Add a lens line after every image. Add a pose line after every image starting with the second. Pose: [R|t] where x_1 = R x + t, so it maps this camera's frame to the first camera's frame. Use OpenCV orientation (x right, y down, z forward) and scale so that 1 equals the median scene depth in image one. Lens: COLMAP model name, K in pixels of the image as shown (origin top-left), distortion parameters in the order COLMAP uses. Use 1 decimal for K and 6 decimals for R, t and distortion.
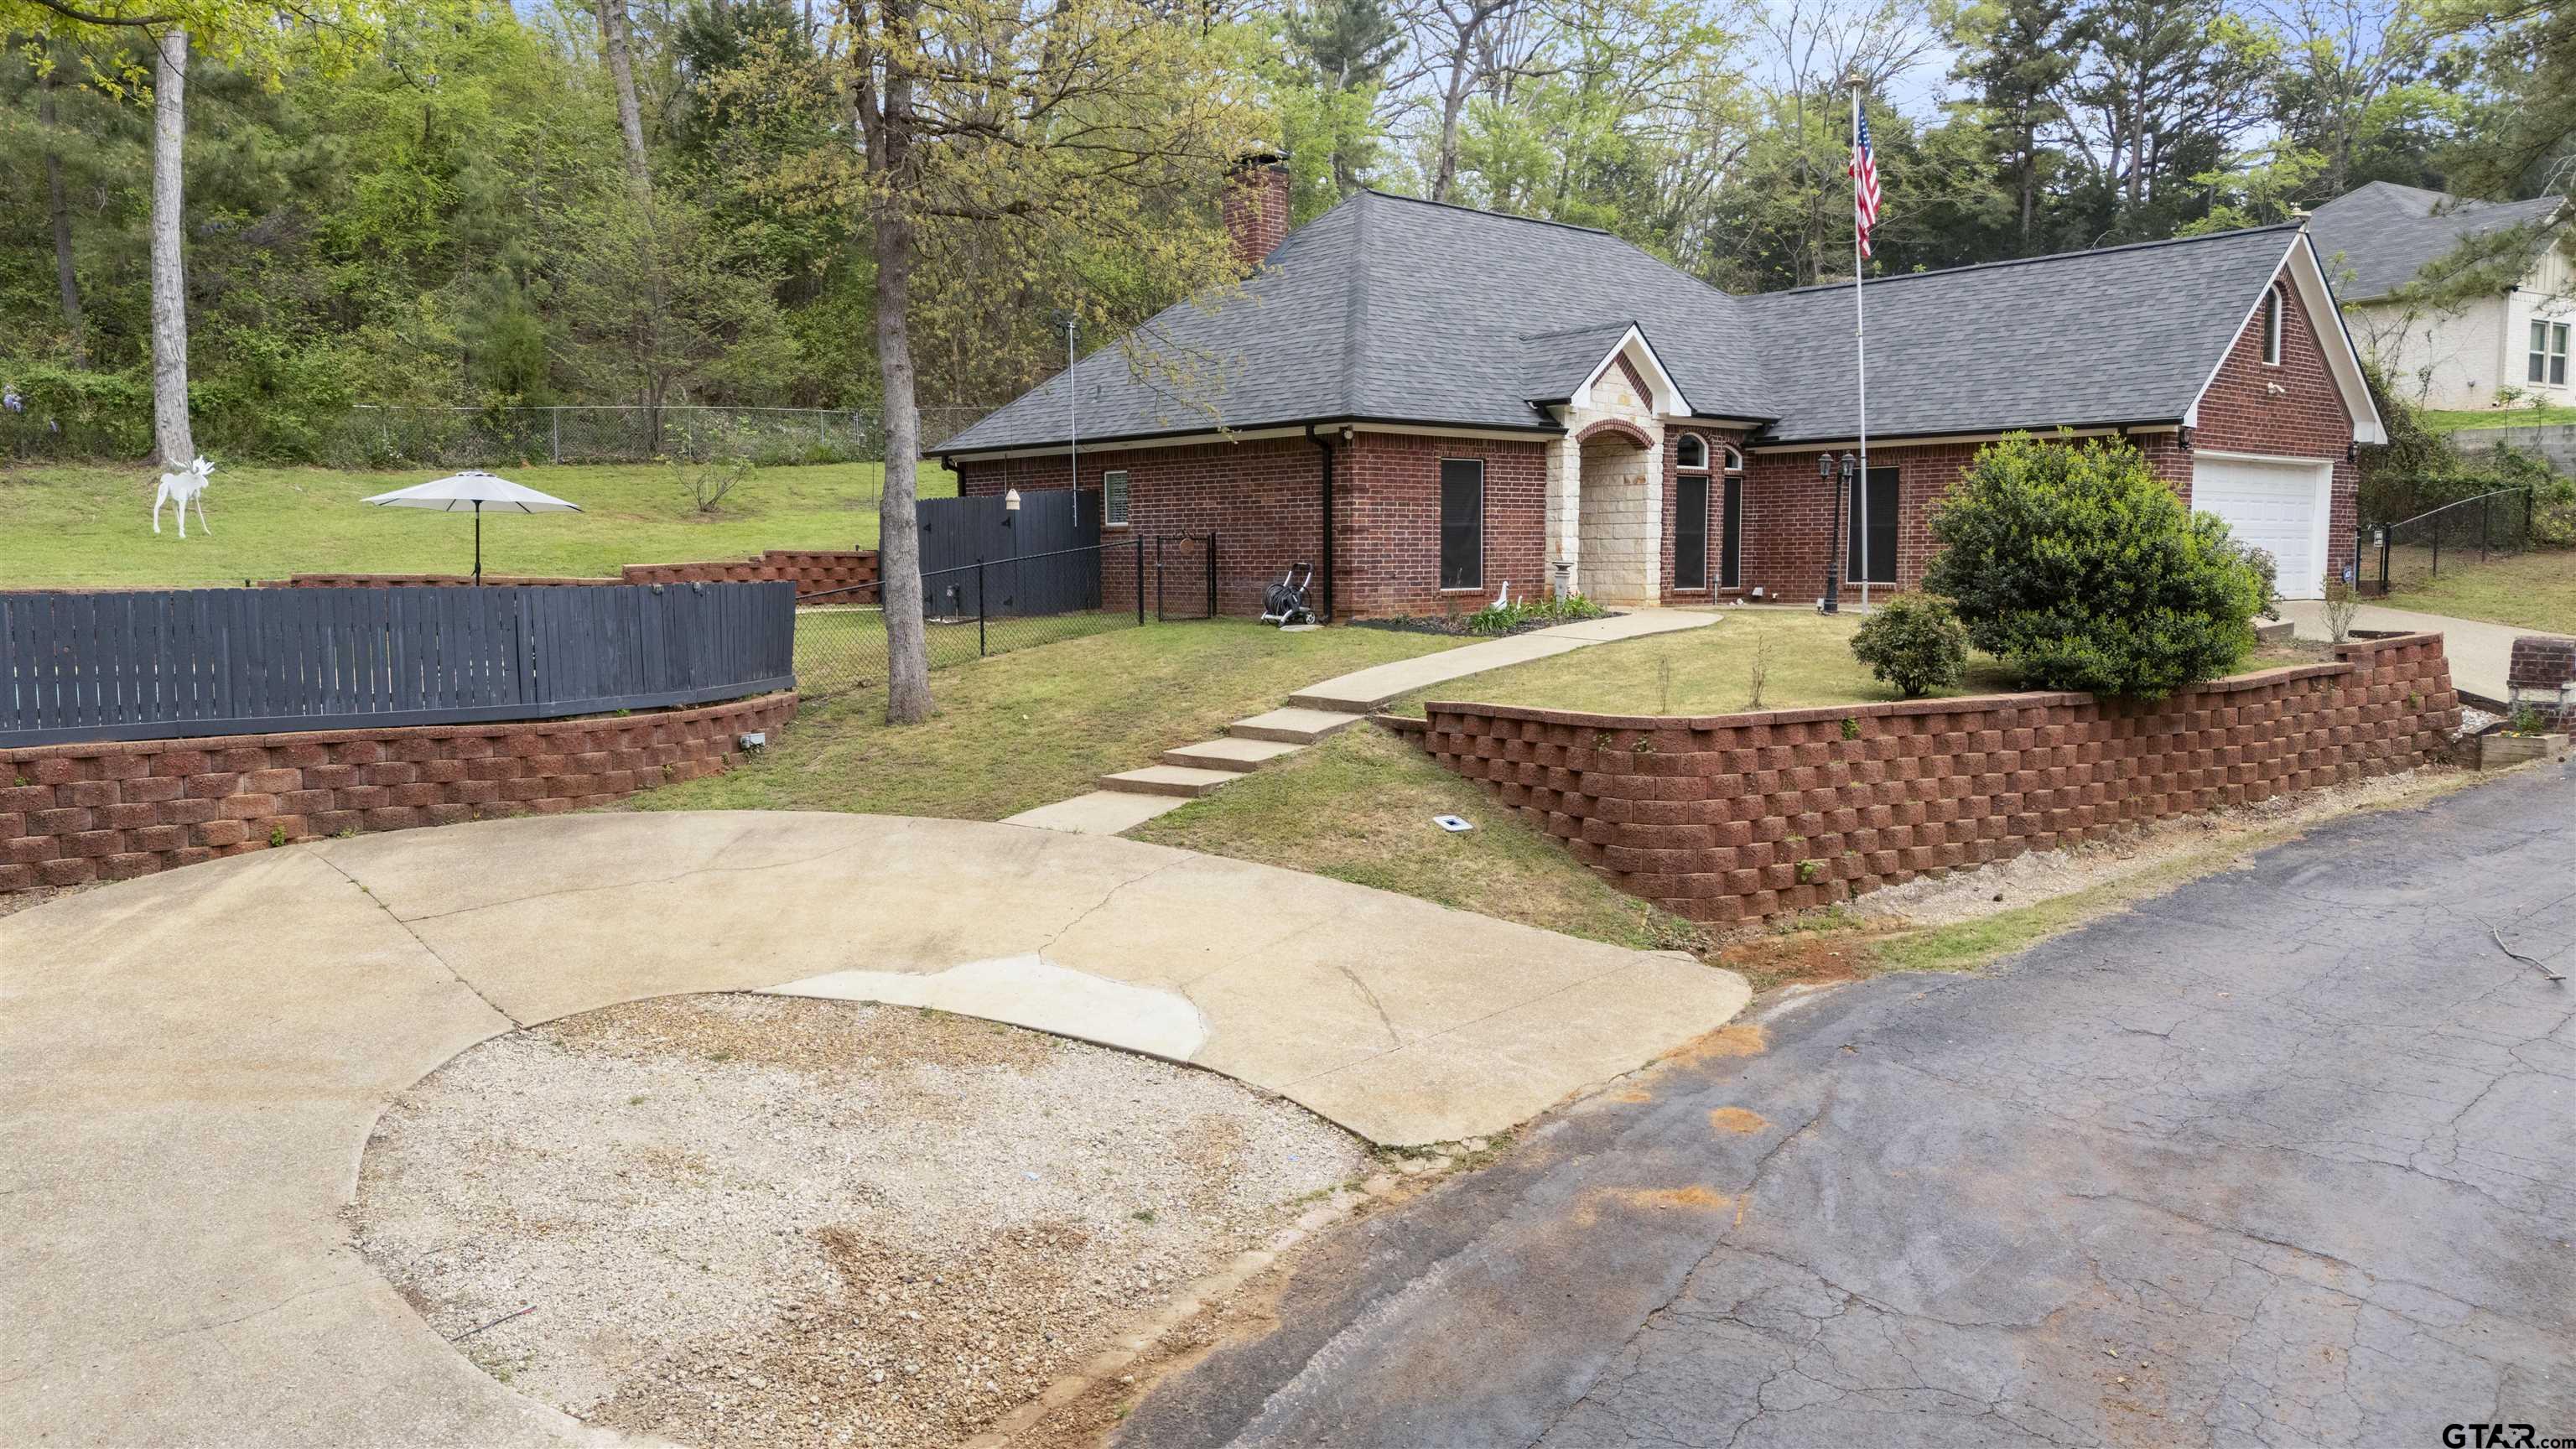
lens RADIAL K [[1927.3, 0, 1288.0], [0, 1927.3, 724.5], [0, 0, 1]] dist [-0.002411, -0.001091]
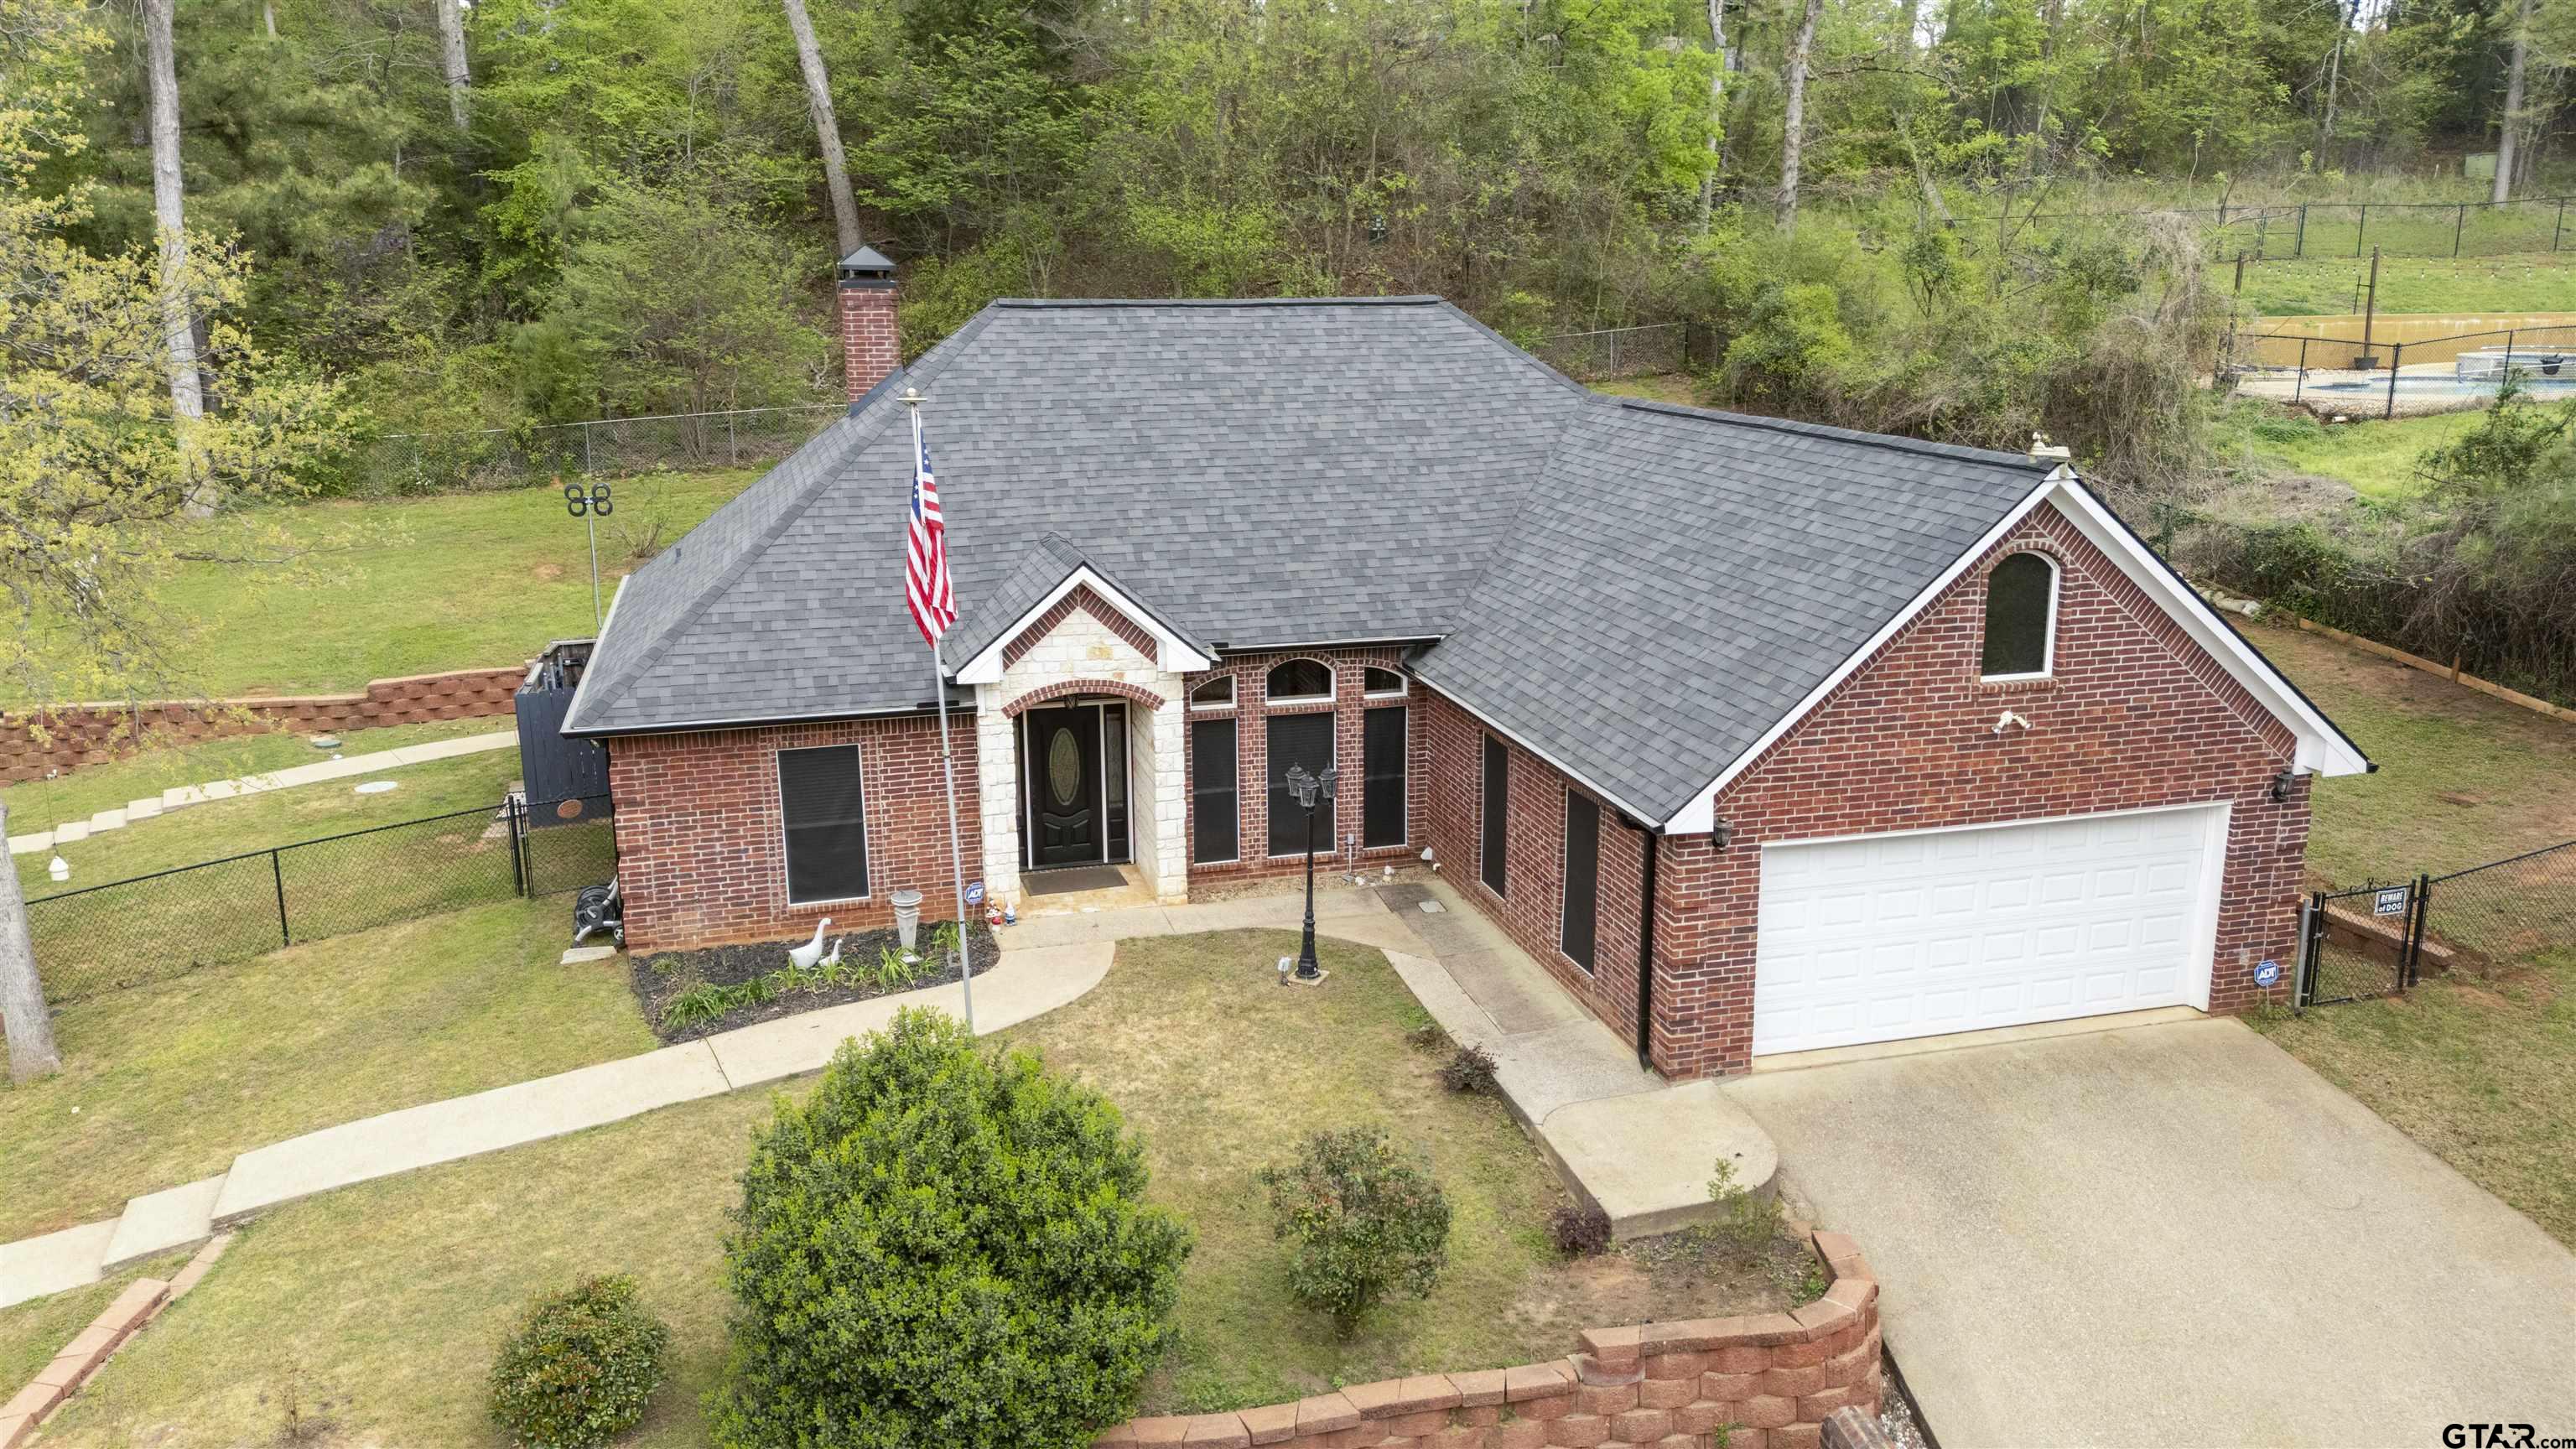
lens RADIAL K [[1893.4, 0, 1288.0], [0, 1893.4, 724.5], [0, 0, 1]] dist [0.029654, -0.000820]
pose [[0.896720, 0.104641, -0.430050, 0.566442], [-0.035314, 0.985468, 0.166152, -0.266709], [0.441187, -0.133805, 0.887384, 0.356960]]
